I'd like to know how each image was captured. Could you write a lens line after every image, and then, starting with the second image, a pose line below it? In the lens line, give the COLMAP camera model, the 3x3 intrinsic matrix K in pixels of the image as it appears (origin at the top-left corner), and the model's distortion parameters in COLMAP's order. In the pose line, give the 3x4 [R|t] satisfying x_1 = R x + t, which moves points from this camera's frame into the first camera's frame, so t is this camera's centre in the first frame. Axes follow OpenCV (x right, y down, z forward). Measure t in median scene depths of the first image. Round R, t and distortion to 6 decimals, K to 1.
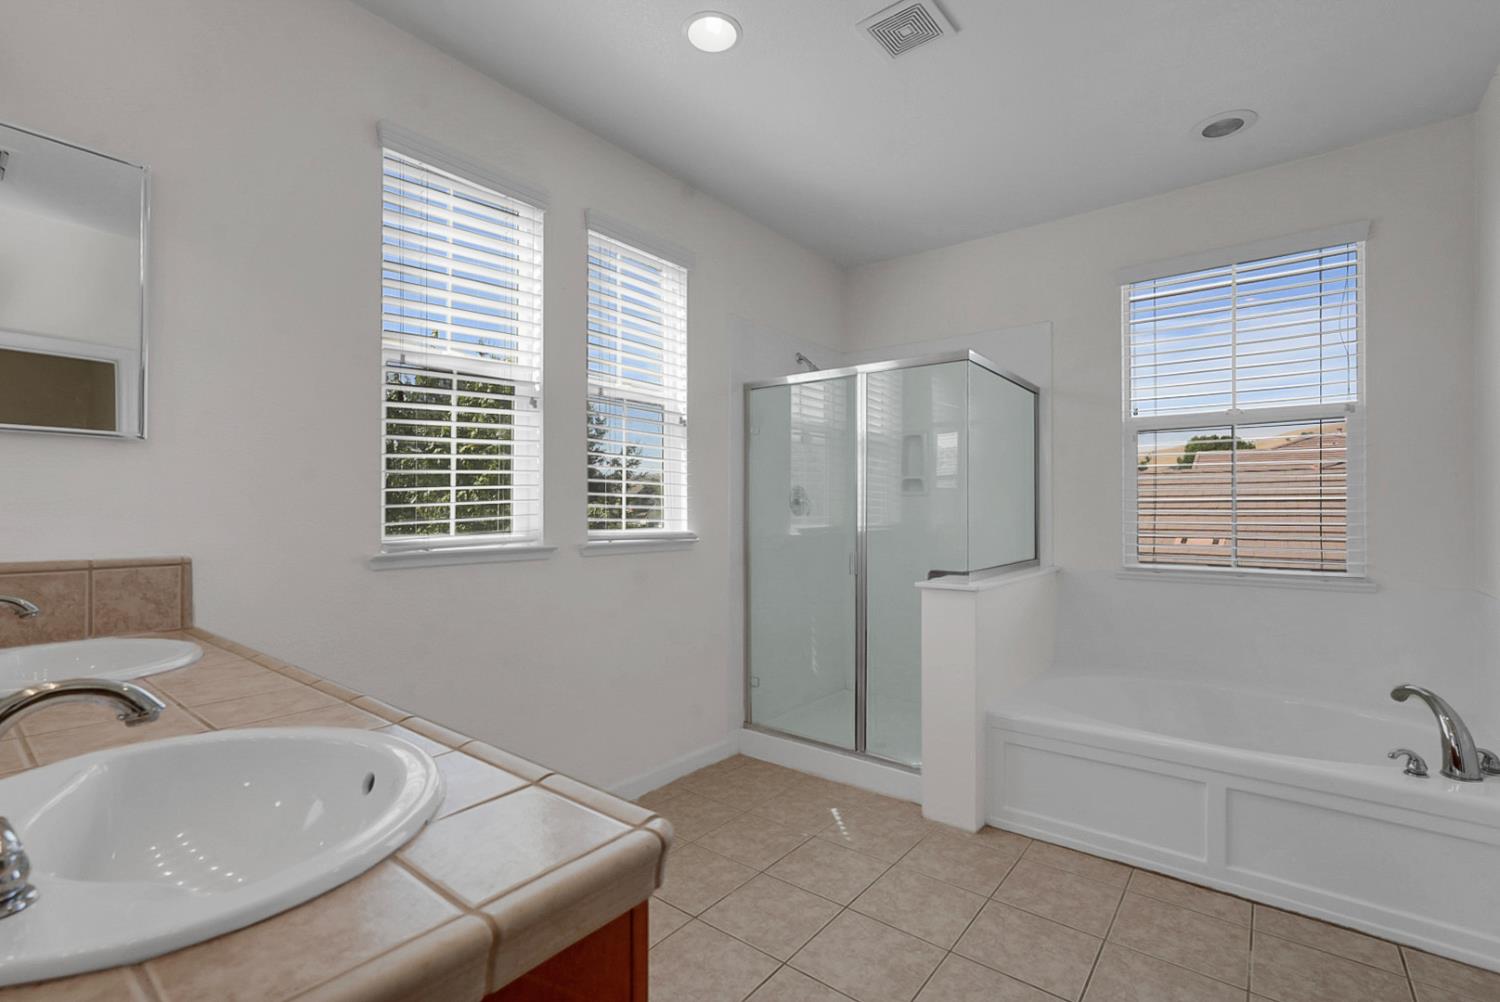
lens RADIAL K [[667.3, 0, 752.8], [0, 667.3, 494.5], [0, 0, 1]] dist [-0.001309, 0.000305]
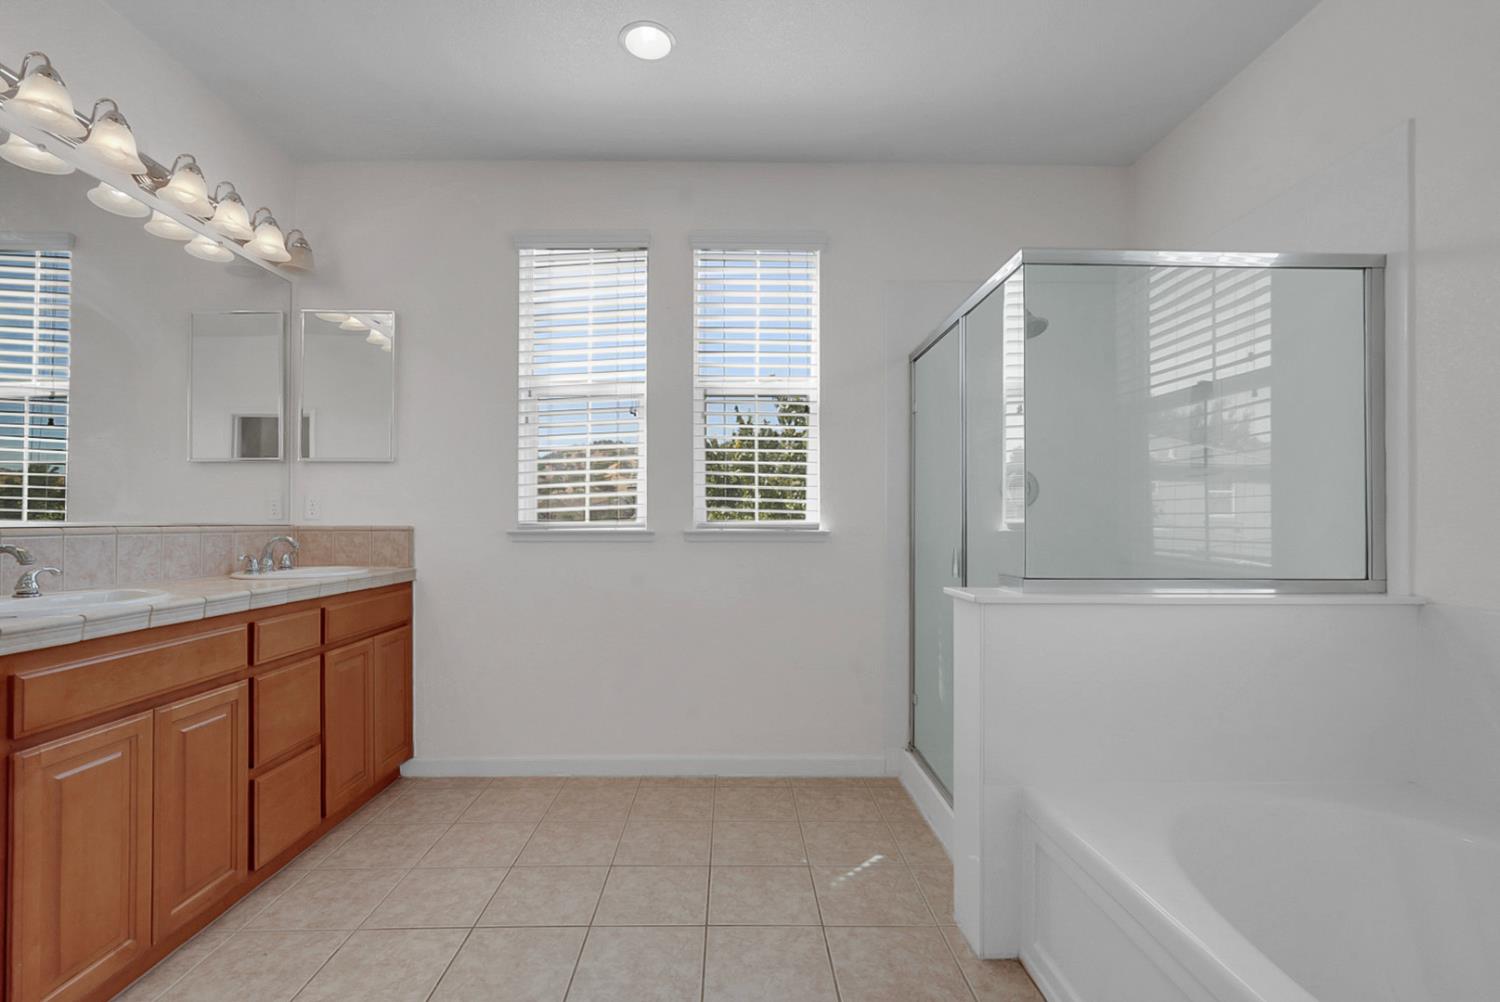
lens RADIAL K [[673.4, 0, 750.0], [0, 673.4, 501.0], [0, 0, 1]] dist [-0.006553, 0.000035]
pose [[0.629519, -0.022330, -0.776664, 0.693843], [0.017951, 0.999738, -0.014194, 0.042566], [0.776778, -0.005007, 0.629755, 0.364597]]
